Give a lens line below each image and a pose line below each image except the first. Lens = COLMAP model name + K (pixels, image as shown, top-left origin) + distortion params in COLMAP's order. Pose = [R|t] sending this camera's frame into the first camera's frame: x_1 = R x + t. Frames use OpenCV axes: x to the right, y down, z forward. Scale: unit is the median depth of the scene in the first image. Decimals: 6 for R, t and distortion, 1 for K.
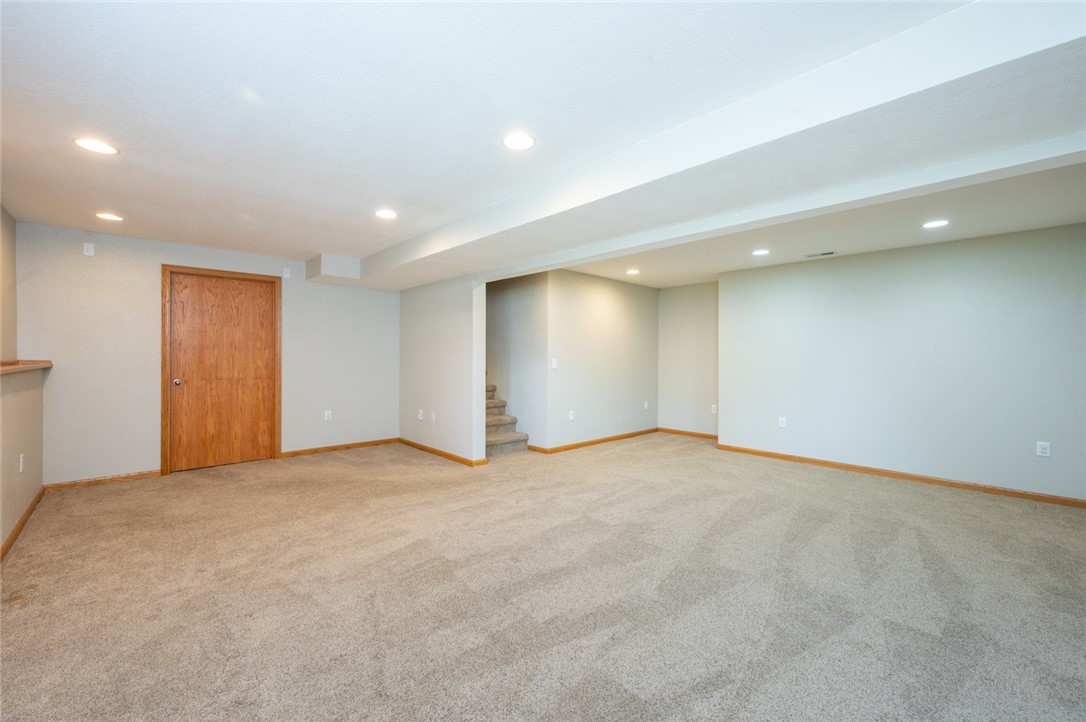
lens RADIAL K [[434.6, 0, 544.3], [0, 434.6, 357.7], [0, 0, 1]] dist [0.001242, -0.000024]
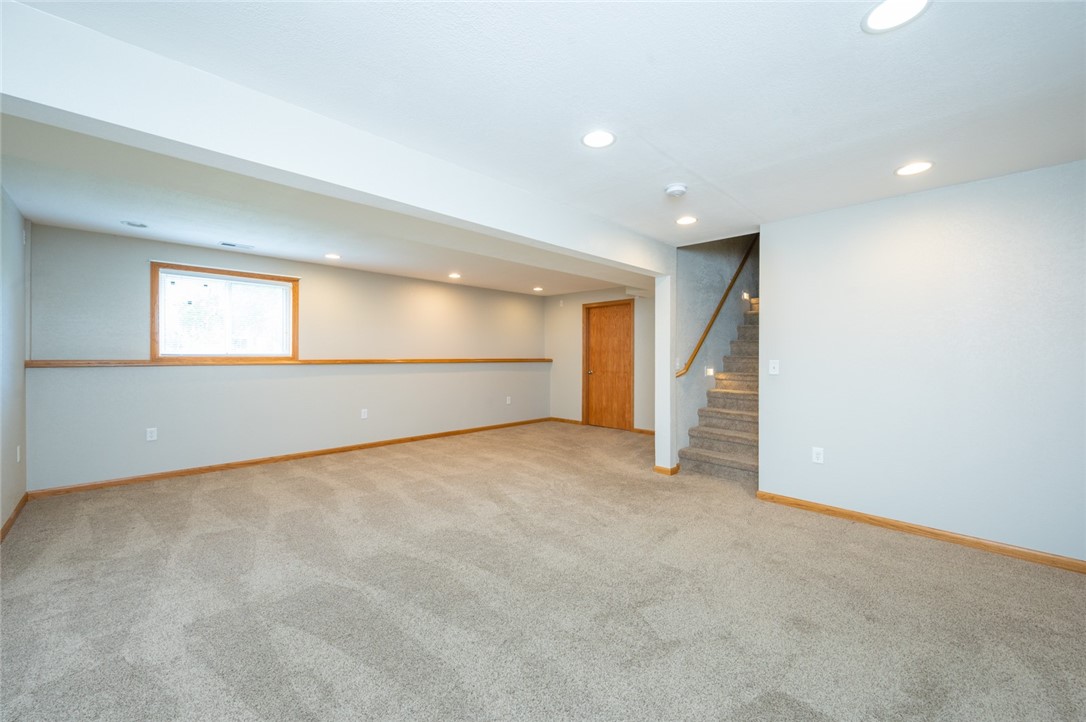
lens RADIAL K [[434.6, 0, 544.3], [0, 434.6, 359.5], [0, 0, 1]] dist [0.001242, -0.000024]
pose [[0.012203, 0.001263, -0.999925, 0.814211], [-0.007725, 0.999969, 0.001169, 0.005544], [0.999896, 0.007711, 0.012213, 0.773893]]
